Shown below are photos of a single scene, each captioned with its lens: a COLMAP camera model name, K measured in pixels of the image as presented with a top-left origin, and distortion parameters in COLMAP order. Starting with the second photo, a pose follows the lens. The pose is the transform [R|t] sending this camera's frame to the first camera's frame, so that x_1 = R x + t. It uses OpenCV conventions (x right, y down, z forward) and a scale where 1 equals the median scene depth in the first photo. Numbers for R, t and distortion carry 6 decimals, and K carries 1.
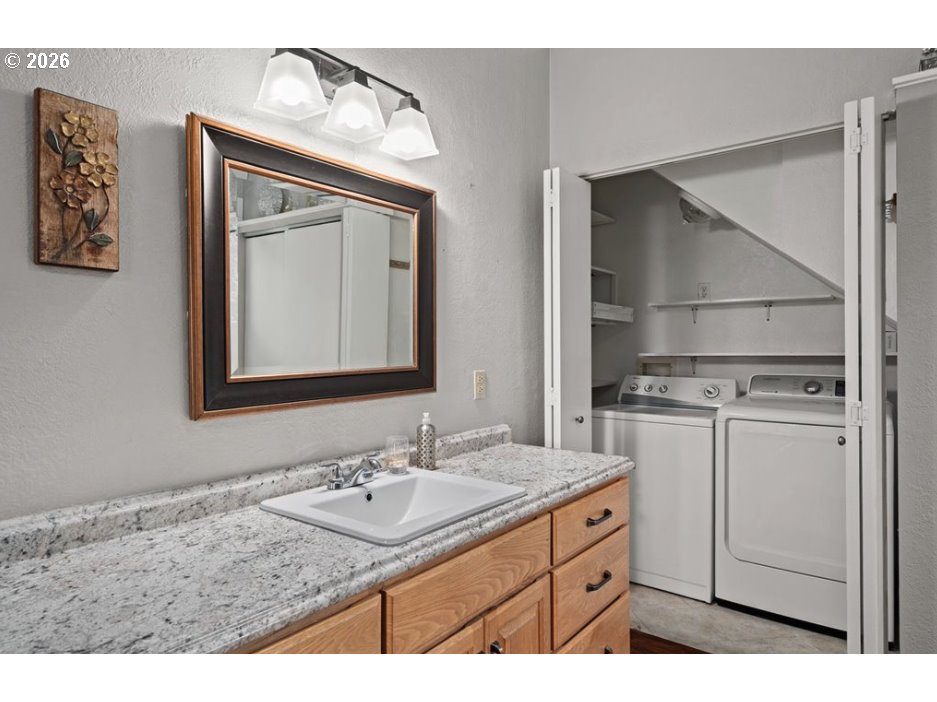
lens RADIAL K [[569.5, 0, 467.8], [0, 569.5, 351.2], [0, 0, 1]] dist [0.000015, 0.000686]
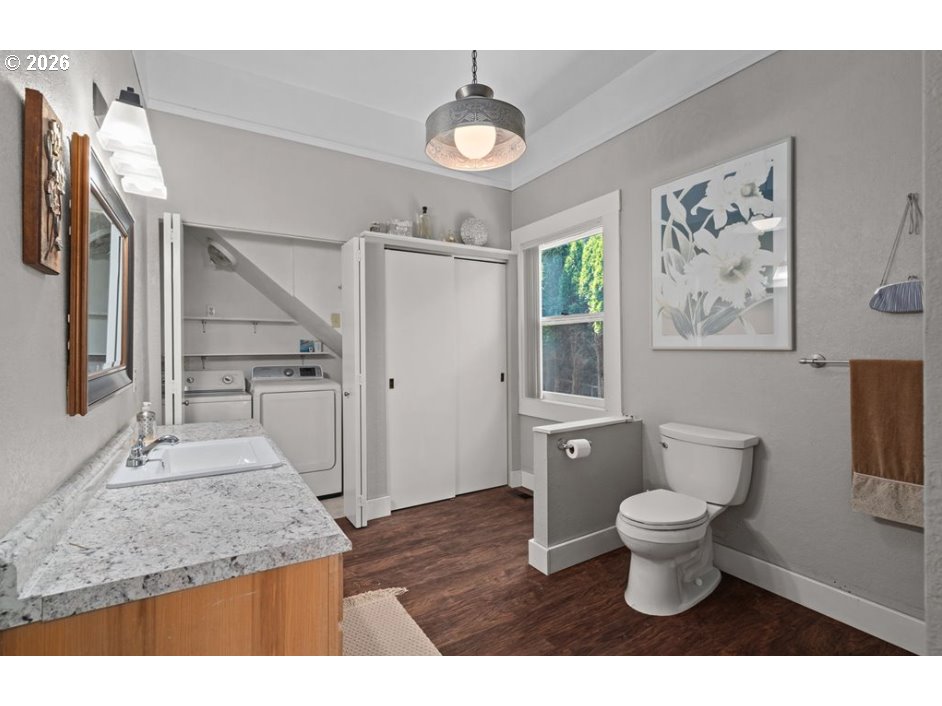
lens RADIAL K [[436.6, 0, 471.1], [0, 436.6, 349.3], [0, 0, 1]] dist [-0.005455, 0.000985]
pose [[0.343953, 0.004059, 0.938978, -1.104221], [0.002886, 0.999981, -0.005379, 0.001152], [-0.938982, 0.004560, 0.343935, 0.014146]]
